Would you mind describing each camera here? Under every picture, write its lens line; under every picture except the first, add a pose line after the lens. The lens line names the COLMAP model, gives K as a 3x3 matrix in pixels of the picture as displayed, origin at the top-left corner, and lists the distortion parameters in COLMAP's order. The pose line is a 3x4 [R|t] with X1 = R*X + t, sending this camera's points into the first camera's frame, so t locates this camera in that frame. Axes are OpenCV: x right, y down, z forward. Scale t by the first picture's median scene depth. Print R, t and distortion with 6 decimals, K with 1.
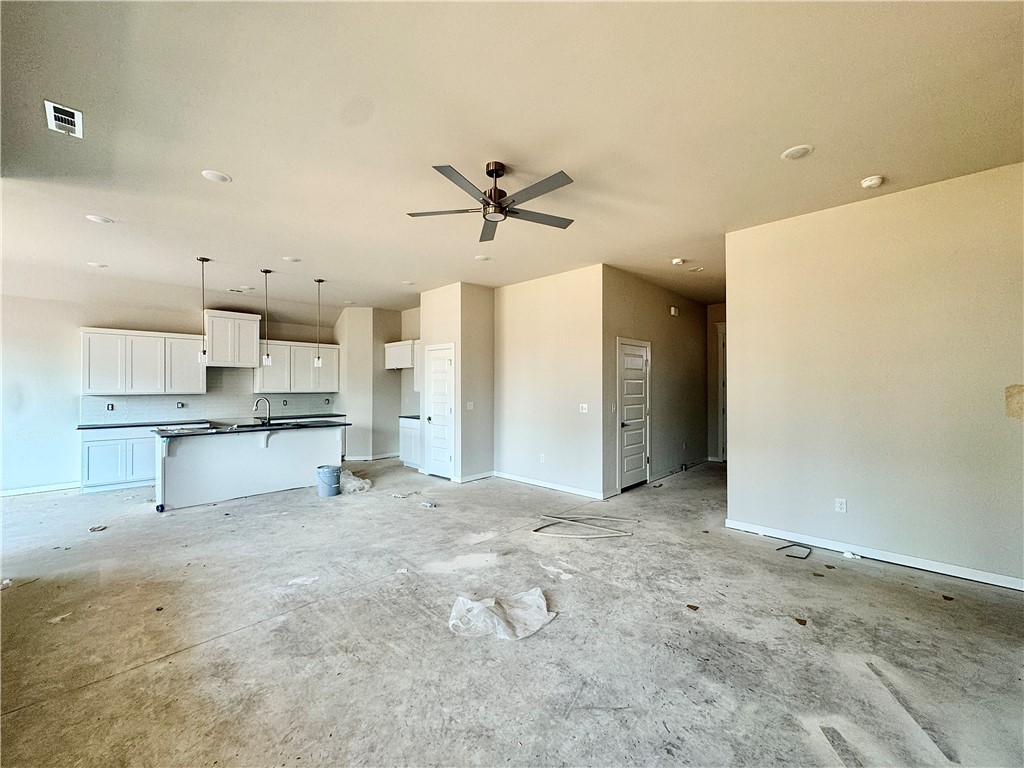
lens RADIAL K [[410.0, 0, 510.1], [0, 410.0, 384.5], [0, 0, 1]] dist [-0.003103, 0.000936]
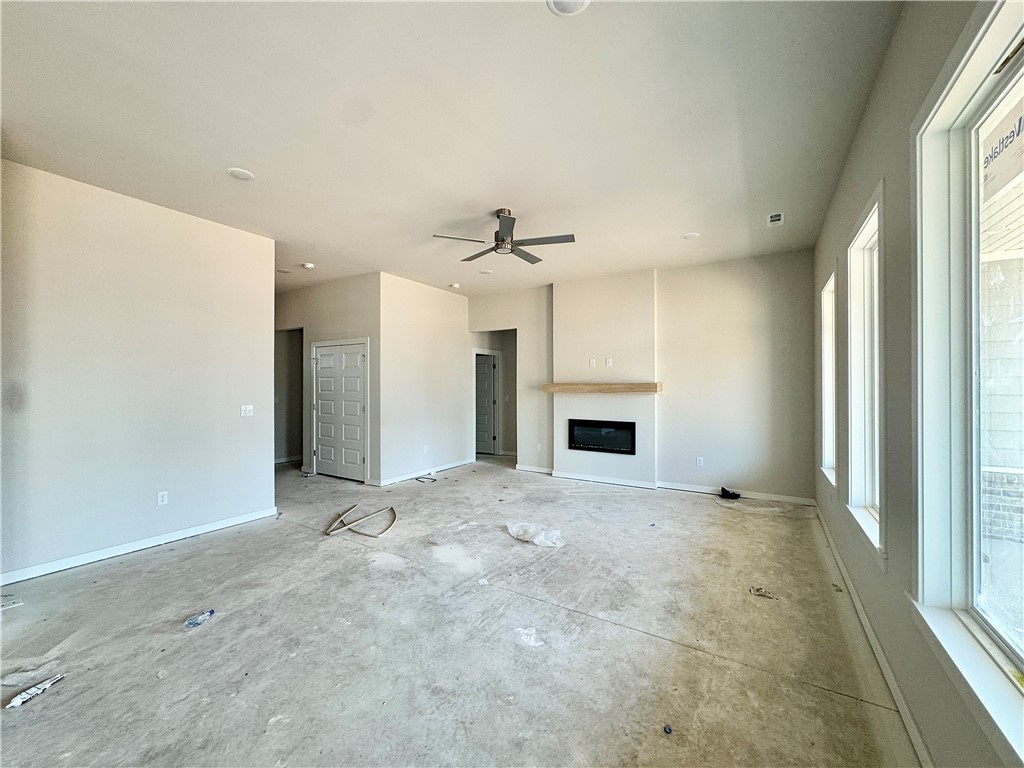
lens RADIAL K [[410.0, 0, 512.6], [0, 410.0, 385.3], [0, 0, 1]] dist [-0.003103, 0.000936]
pose [[-0.219409, 0.001932, 0.975631, -0.790284], [-0.004123, 0.999987, -0.002907, 0.010193], [-0.975624, -0.004660, -0.219398, 0.763696]]
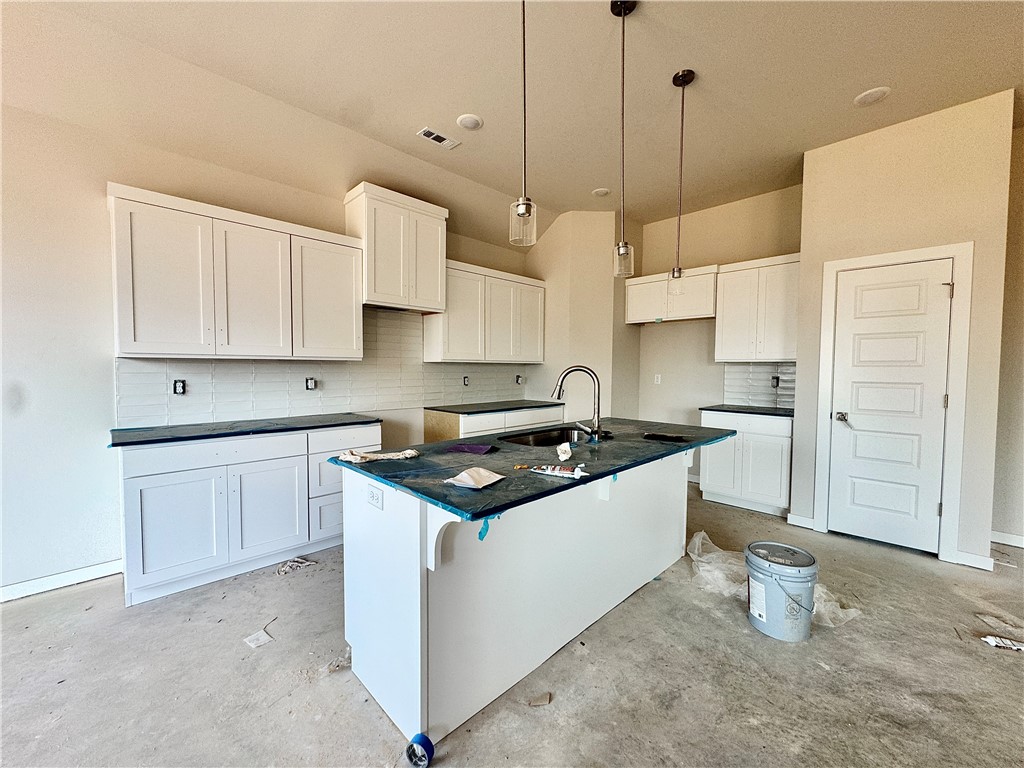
lens RADIAL K [[410.0, 0, 509.7], [0, 410.0, 384.3], [0, 0, 1]] dist [-0.003103, 0.000936]
pose [[0.999780, 0.009116, -0.018883, -0.787213], [-0.008220, 0.998862, 0.046988, 0.037354], [0.019290, -0.046823, 0.998717, 0.728049]]
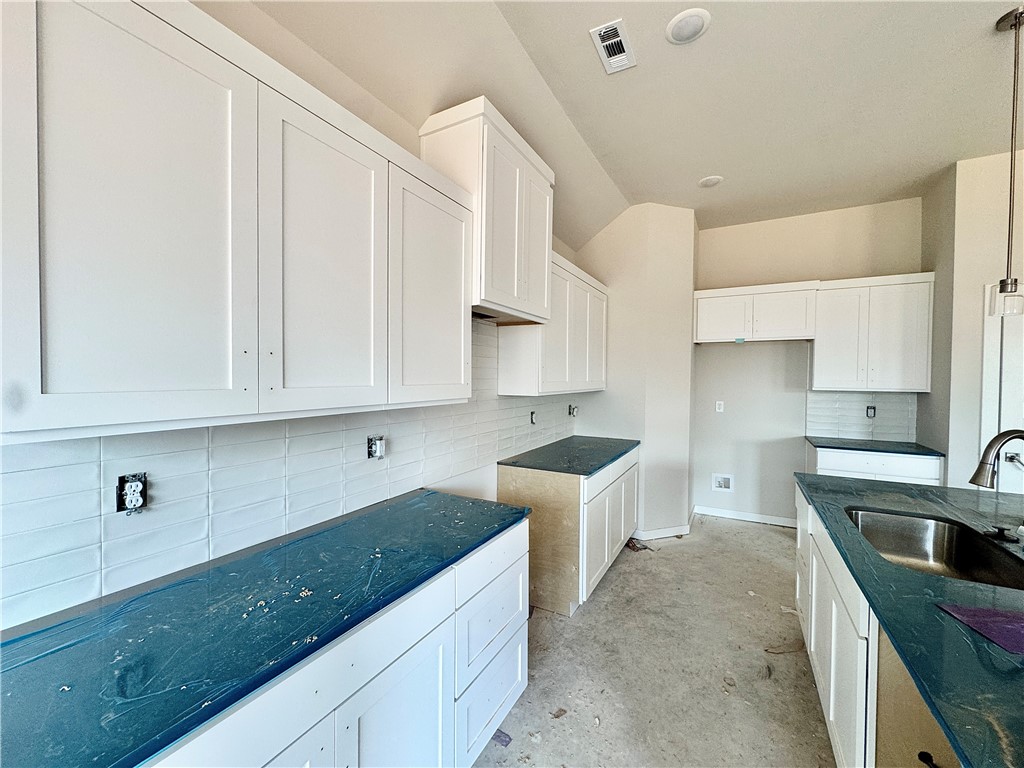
lens RADIAL K [[410.0, 0, 509.8], [0, 410.0, 385.0], [0, 0, 1]] dist [-0.003103, 0.000936]
pose [[0.963988, 0.002627, 0.265934, -1.116151], [-0.009121, 0.999689, 0.023189, 0.005510], [-0.265791, -0.024779, 0.963712, 1.016398]]
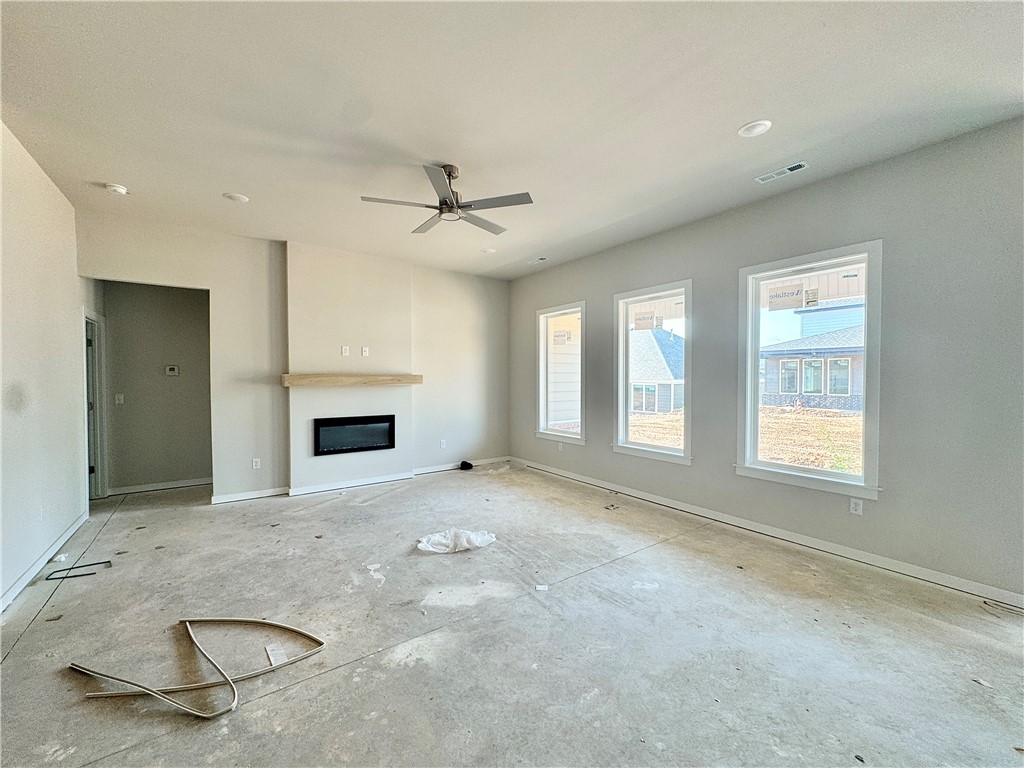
lens RADIAL K [[410.0, 0, 511.9], [0, 410.0, 385.0], [0, 0, 1]] dist [-0.003103, 0.000936]
pose [[-0.984885, -0.003278, 0.173181, -0.234448], [-0.000443, 0.999865, 0.016407, 0.009385], [-0.173211, 0.016082, -0.984753, 1.242349]]
